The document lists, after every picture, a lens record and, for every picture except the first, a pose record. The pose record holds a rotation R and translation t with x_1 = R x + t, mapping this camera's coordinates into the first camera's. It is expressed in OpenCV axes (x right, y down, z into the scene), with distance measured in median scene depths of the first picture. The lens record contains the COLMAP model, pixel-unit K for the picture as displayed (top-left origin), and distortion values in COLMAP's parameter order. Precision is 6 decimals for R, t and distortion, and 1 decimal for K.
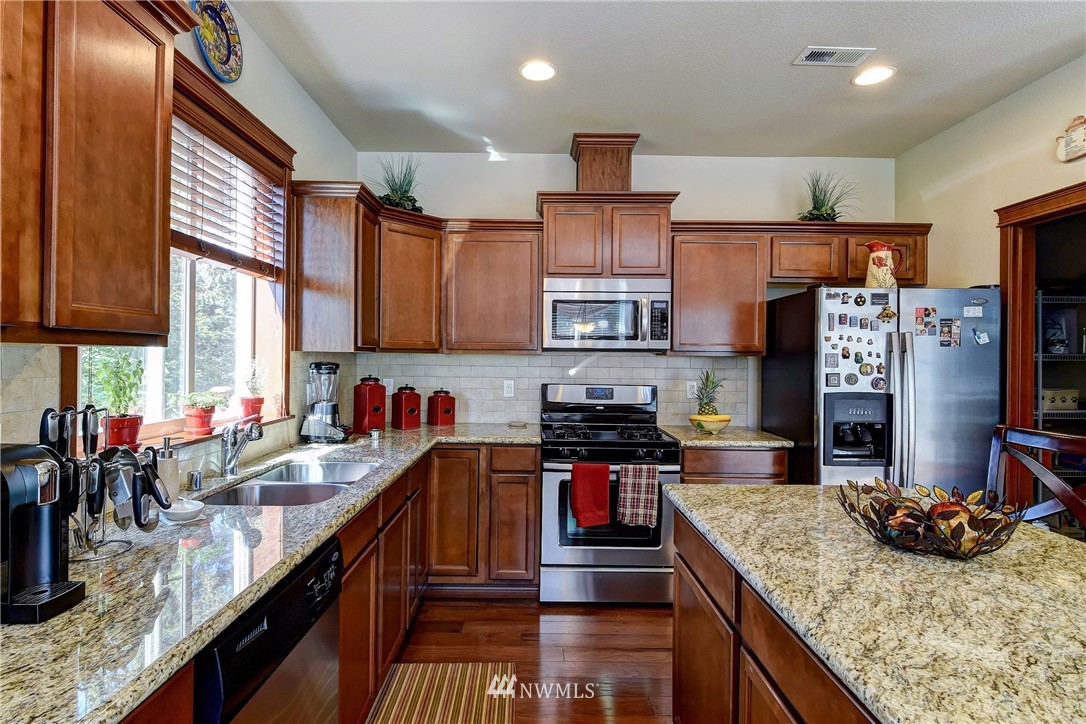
lens RADIAL K [[558.9, 0, 543.2], [0, 558.9, 358.2], [0, 0, 1]] dist [0.009362, -0.001669]
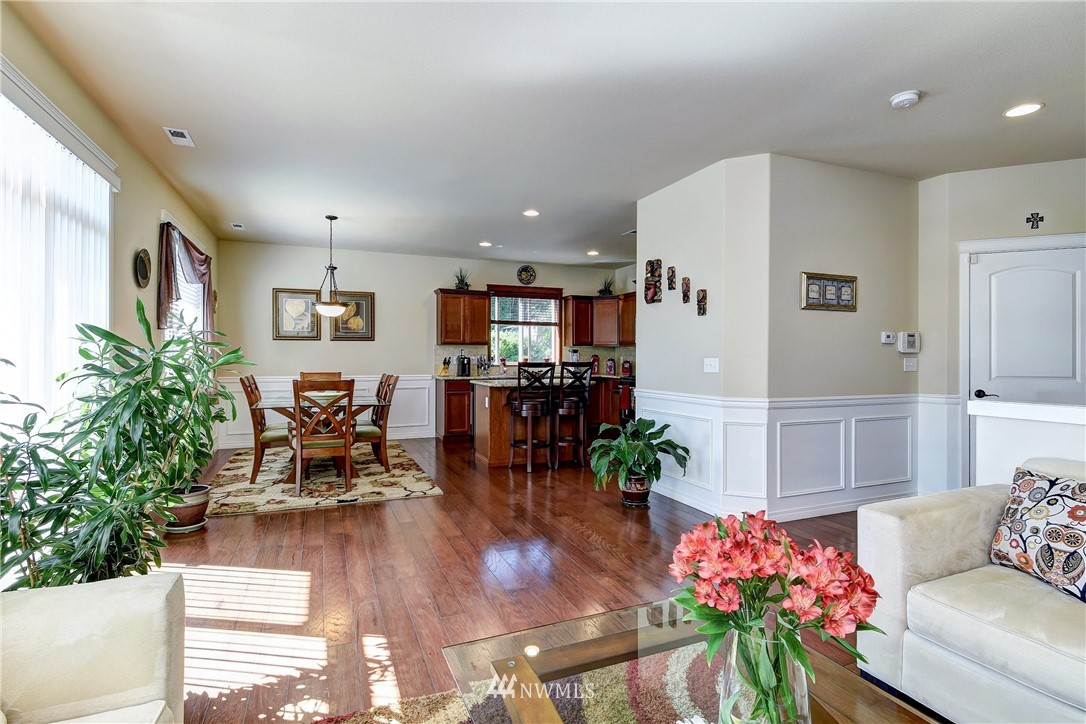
lens RADIAL K [[523.8, 0, 541.0], [0, 523.8, 366.2], [0, 0, 1]] dist [-0.000476, -0.000350]
pose [[0.373740, 0.011482, -0.927462, 2.351725], [-0.001141, 0.999928, 0.011919, 0.067270], [0.927533, -0.003396, 0.373726, -0.314305]]
